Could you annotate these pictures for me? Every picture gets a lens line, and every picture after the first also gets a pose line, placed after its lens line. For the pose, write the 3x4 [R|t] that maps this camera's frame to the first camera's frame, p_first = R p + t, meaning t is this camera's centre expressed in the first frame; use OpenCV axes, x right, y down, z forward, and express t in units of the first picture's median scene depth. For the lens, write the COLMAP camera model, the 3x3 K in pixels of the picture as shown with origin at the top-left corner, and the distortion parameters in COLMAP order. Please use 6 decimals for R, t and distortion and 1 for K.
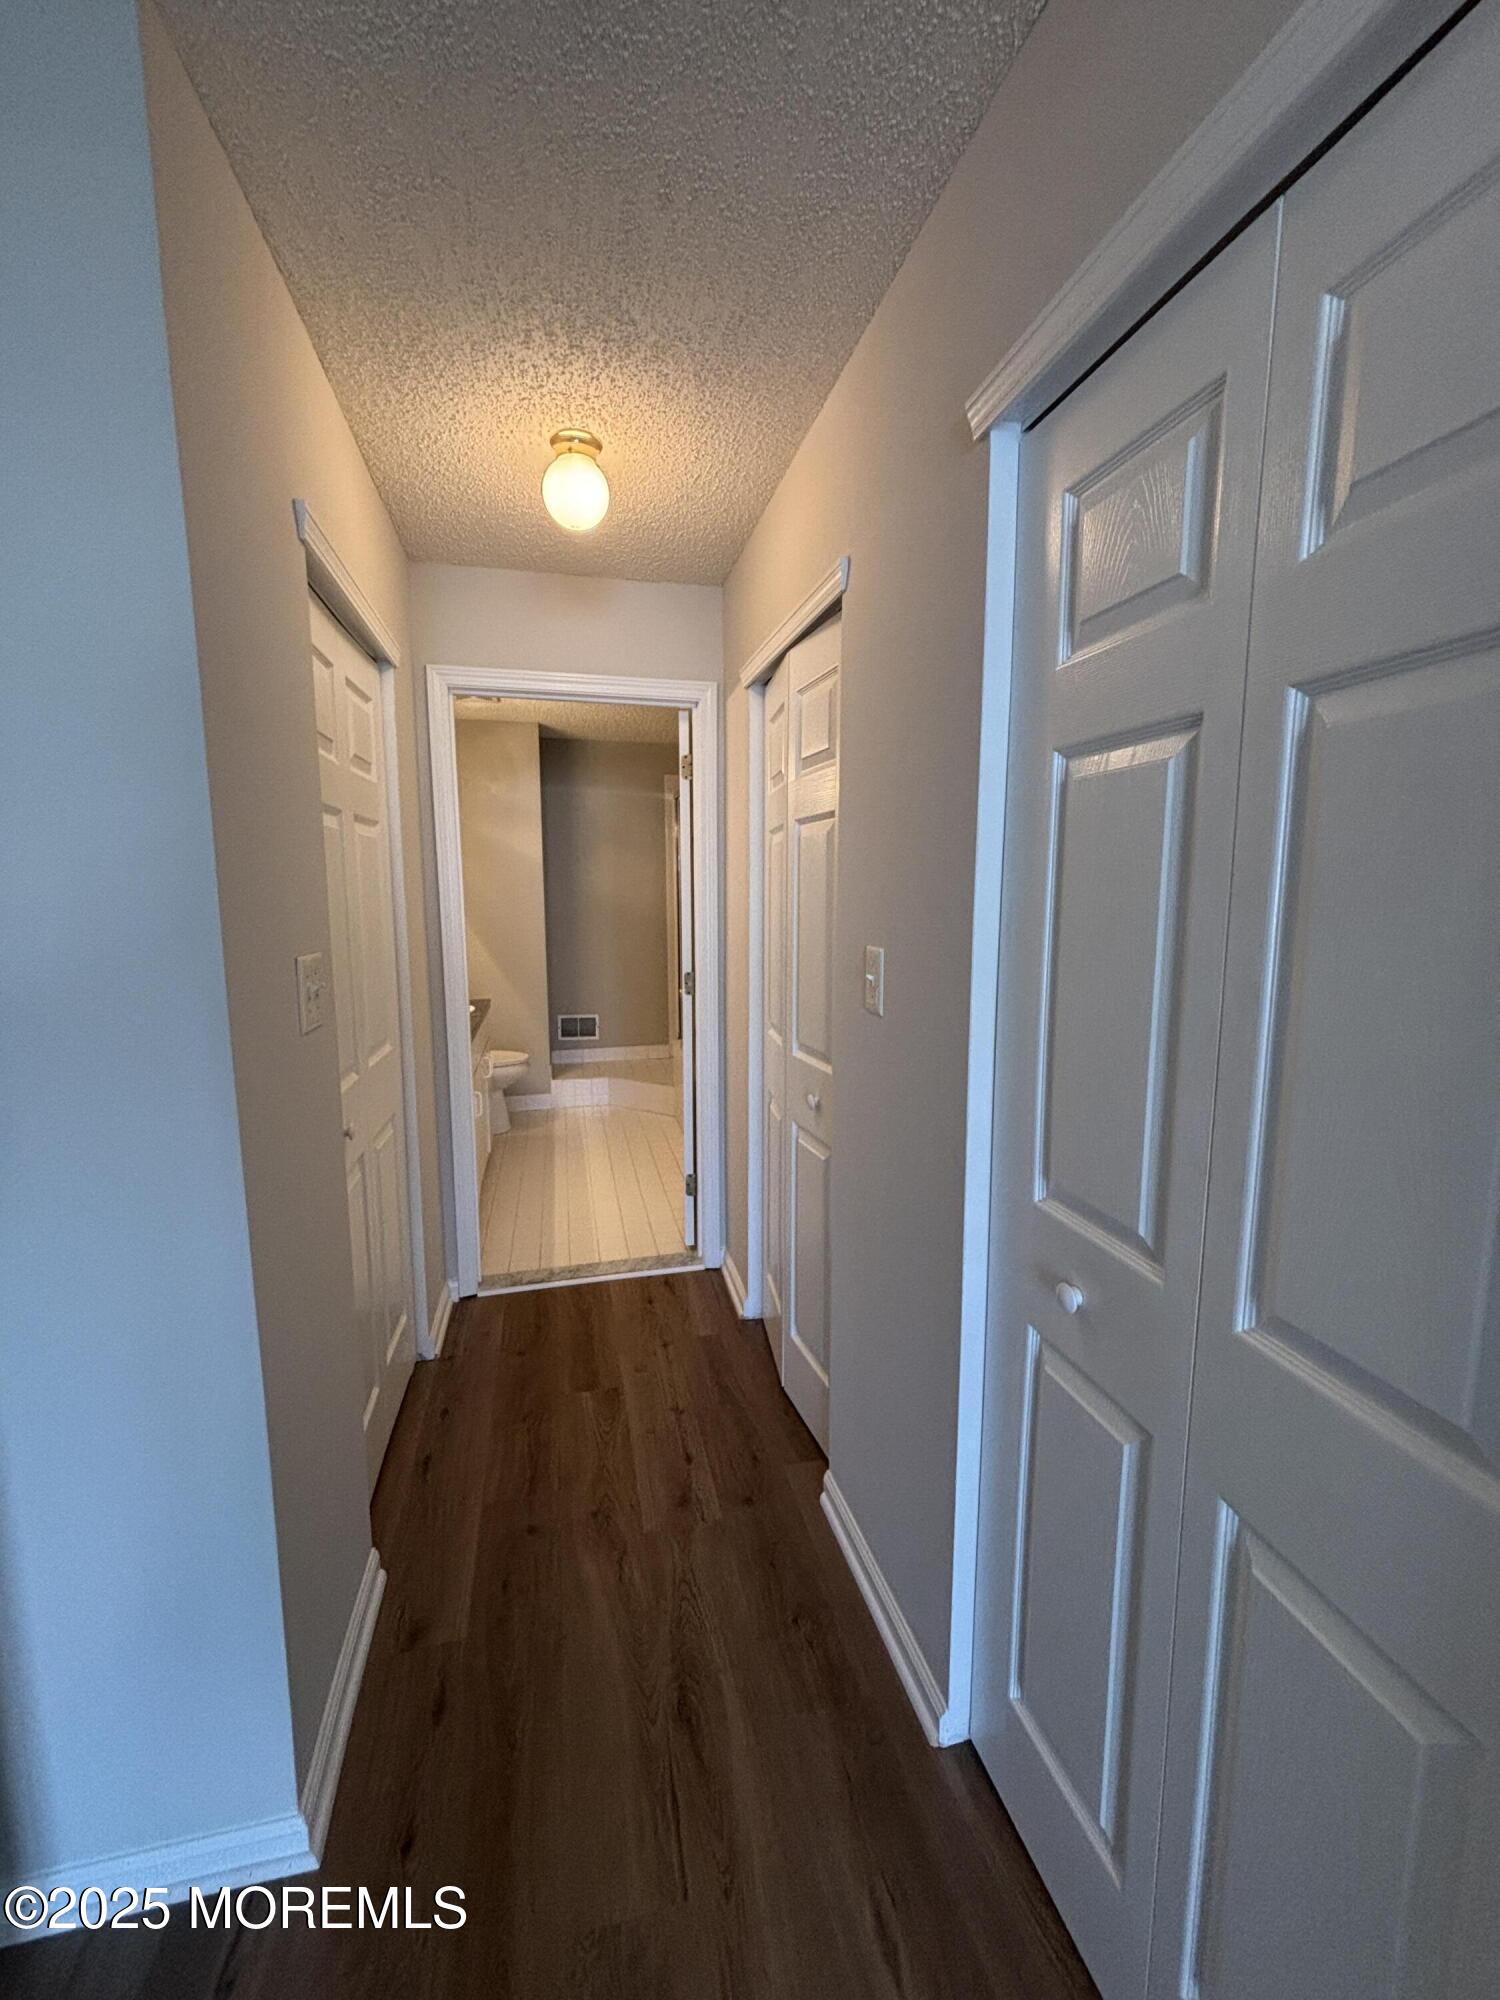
lens RADIAL K [[802.2, 0, 748.3], [0, 802.2, 999.1], [0, 0, 1]] dist [-0.002827, 0.000815]
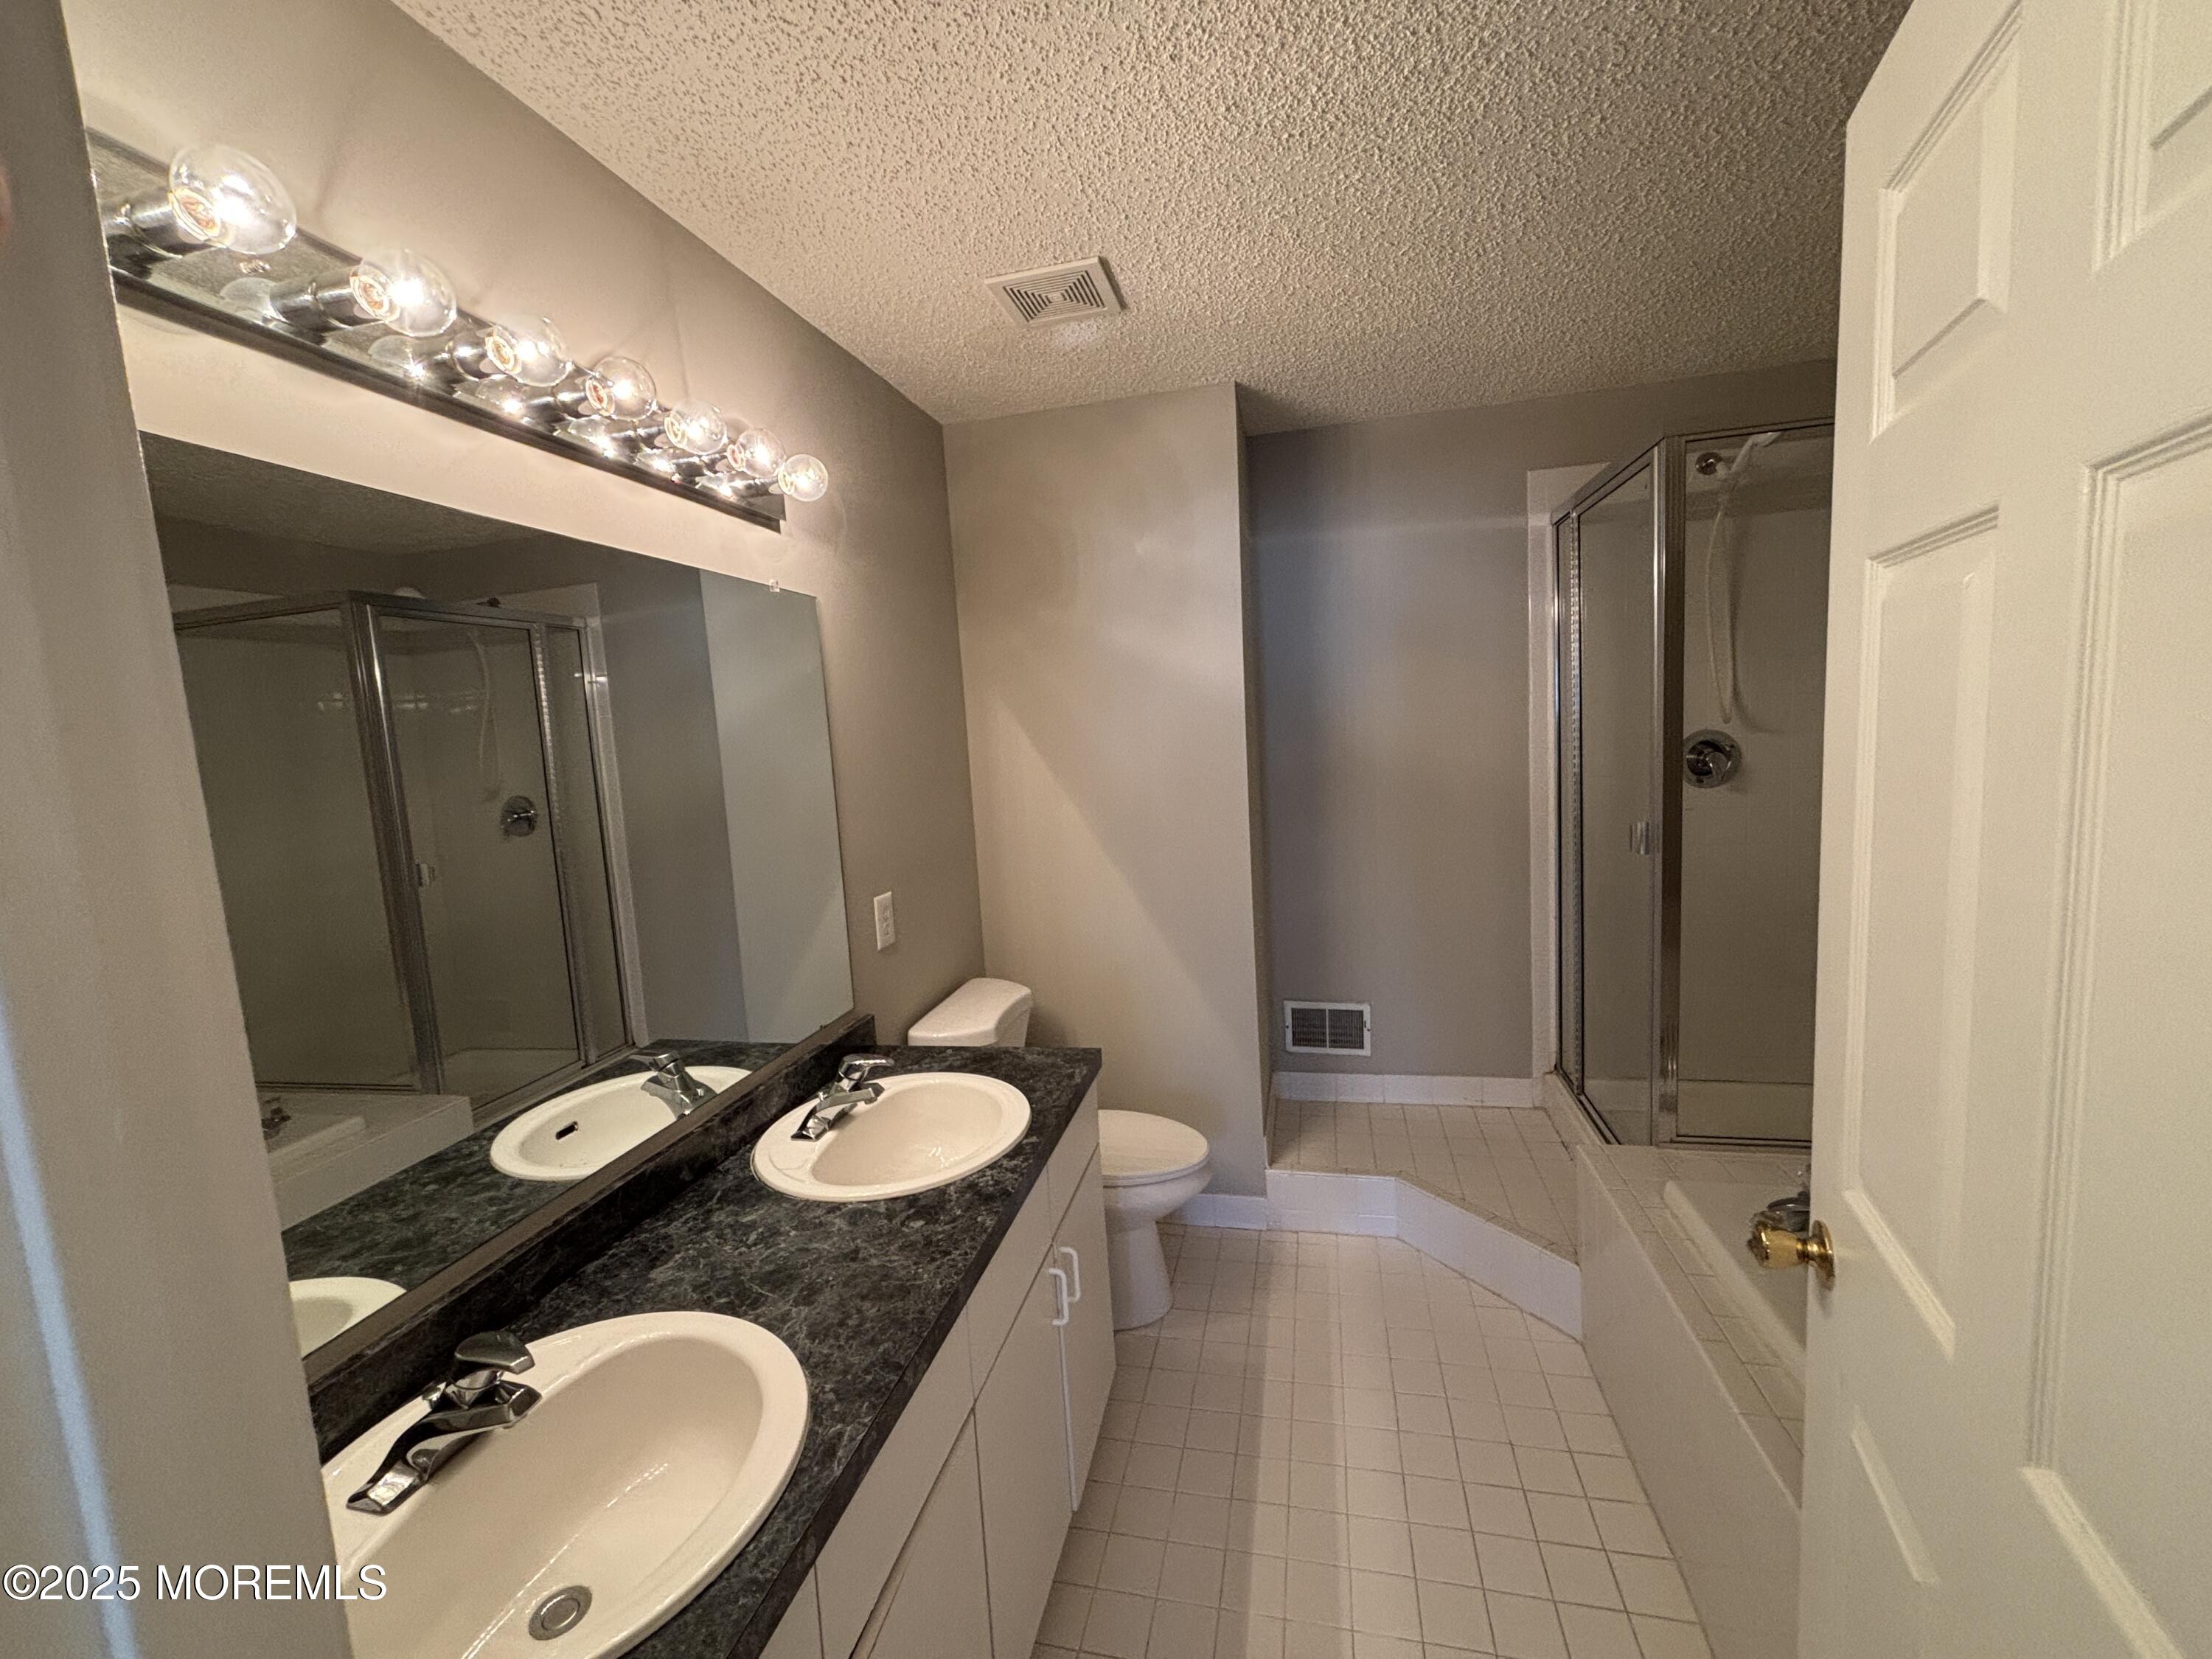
lens RADIAL K [[887.2, 0, 1093.4], [0, 887.2, 825.6], [0, 0, 1]] dist [-0.002827, 0.000815]
pose [[0.891332, -0.005419, -0.453319, -0.095983], [-0.002806, 0.999843, -0.017470, -0.078955], [0.453342, 0.016844, 0.891177, 0.465288]]
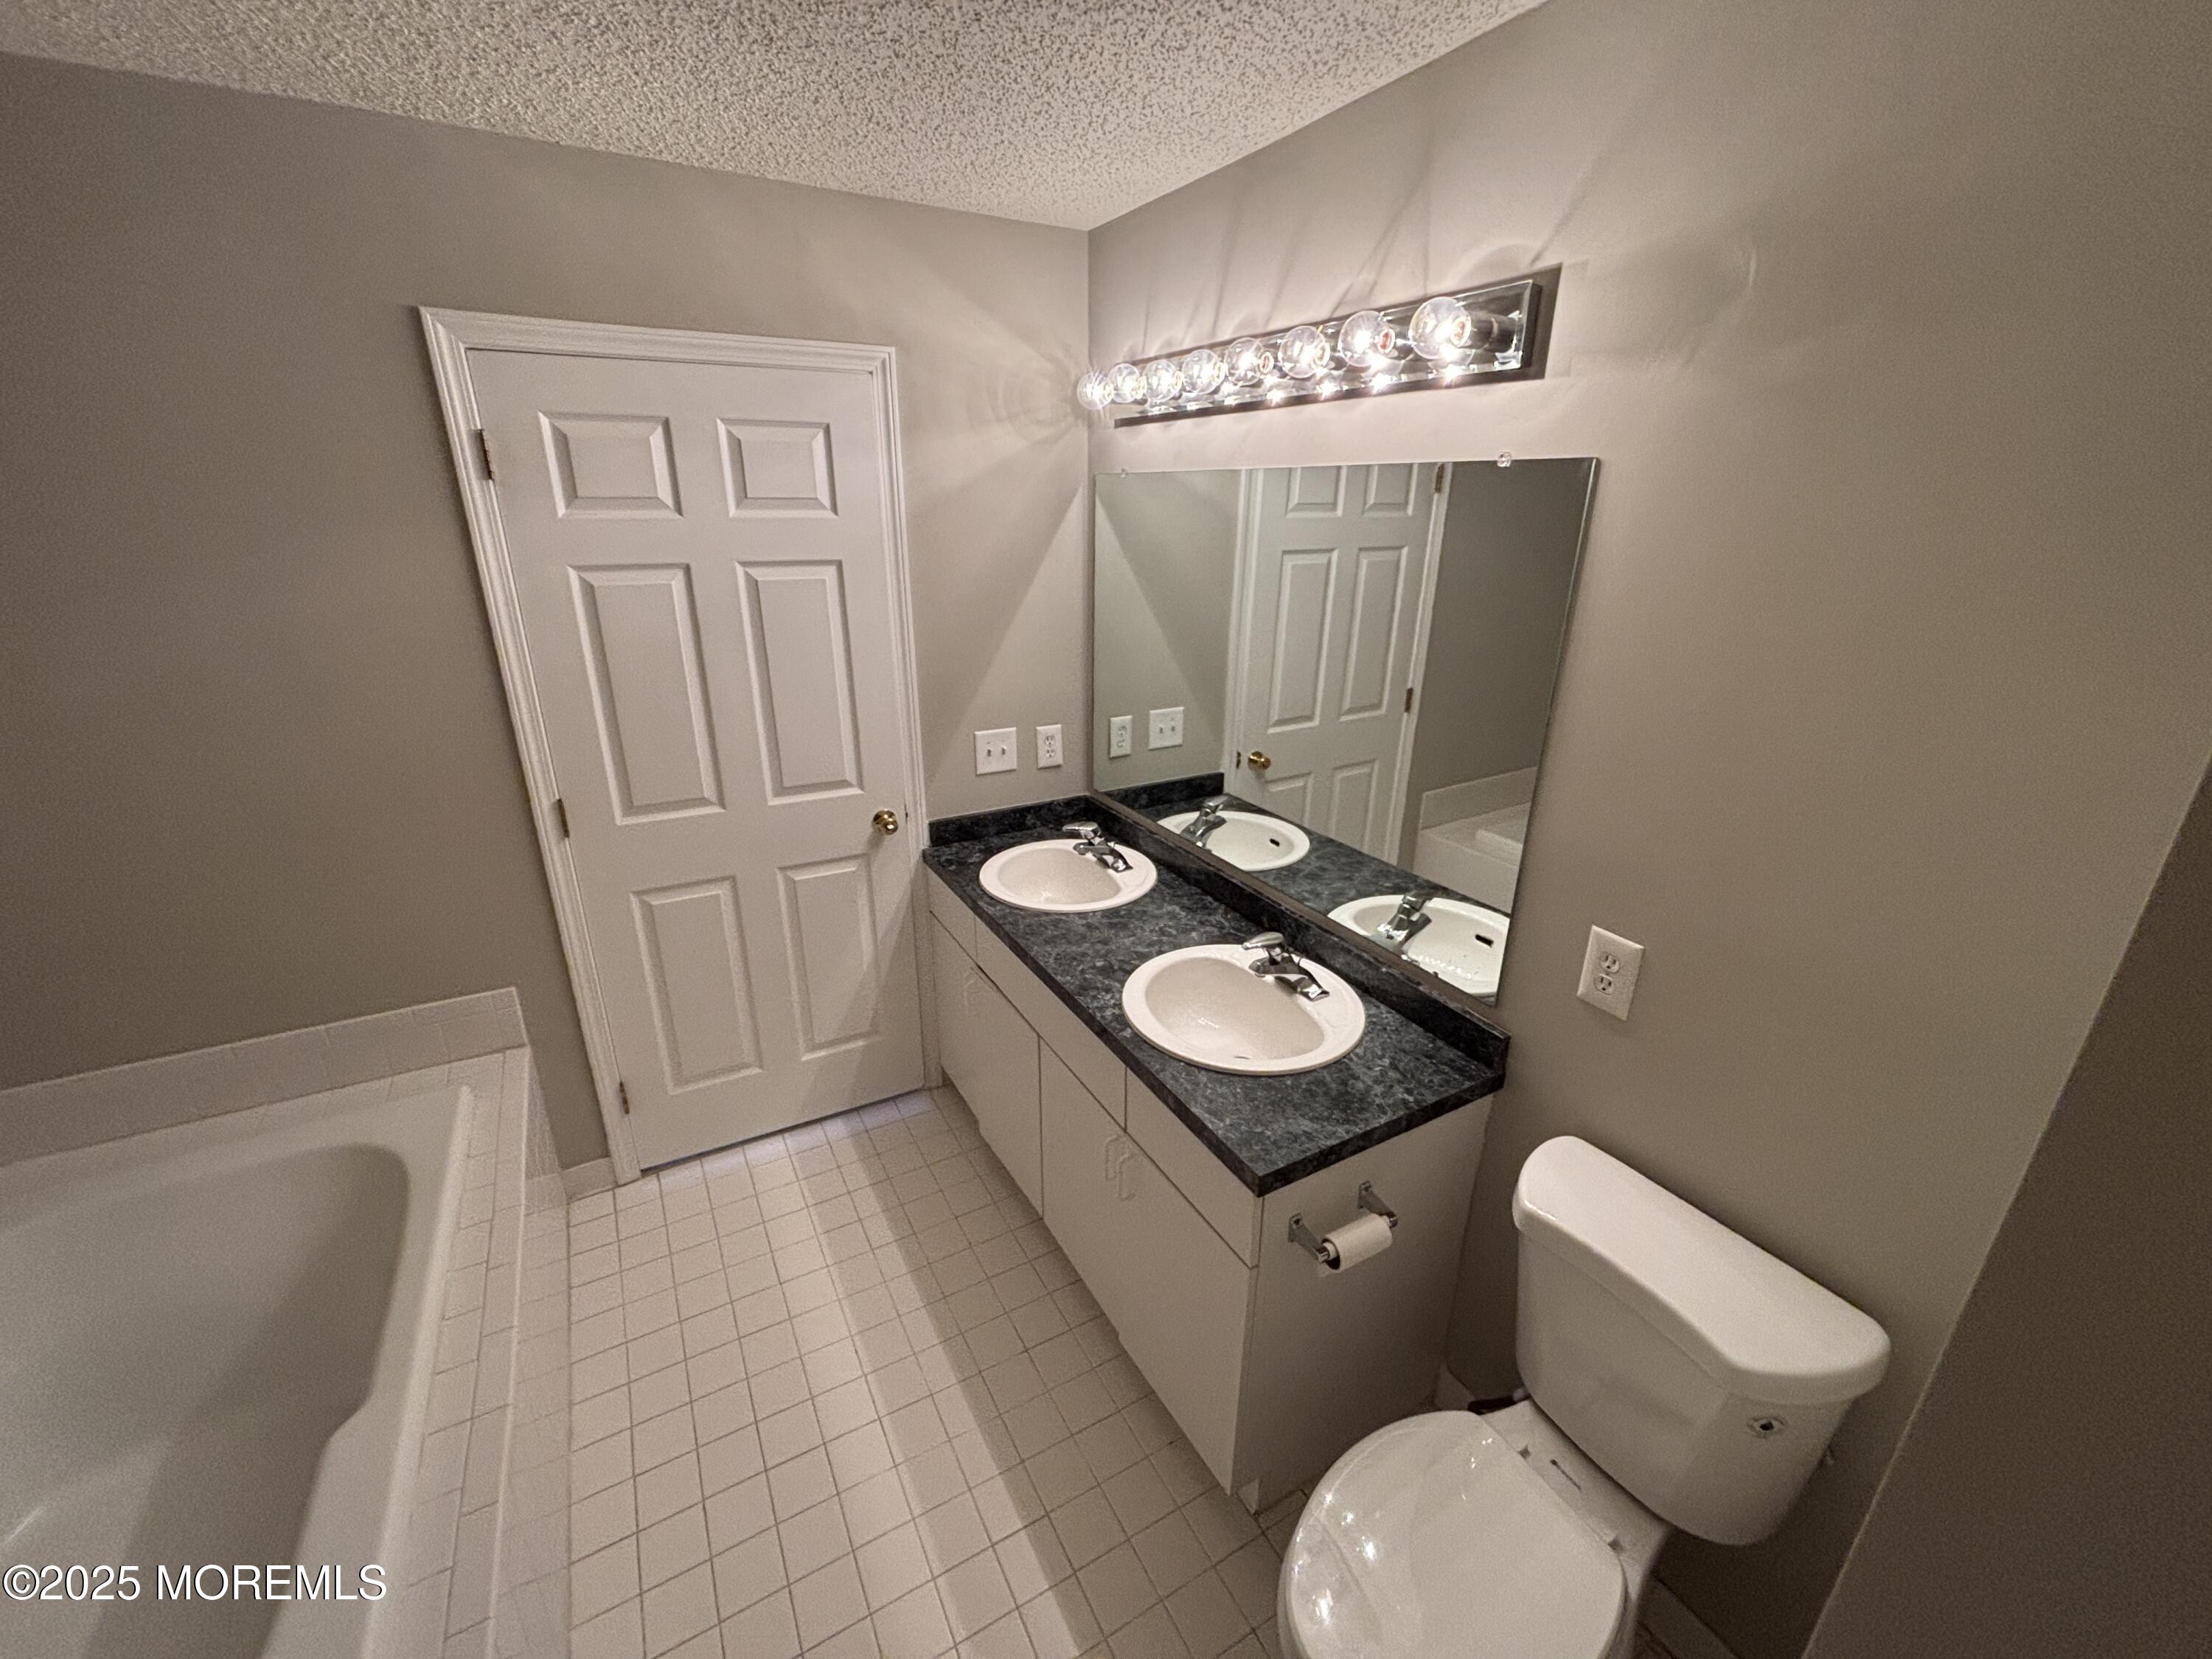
lens RADIAL K [[887.2, 0, 1088.9], [0, 887.2, 830.2], [0, 0, 1]] dist [-0.002827, 0.000815]
pose [[-0.964733, 0.092537, -0.246430, -0.155363], [-0.034572, 0.883521, 0.467114, -0.184383], [0.260952, 0.459159, -0.849163, 0.908048]]
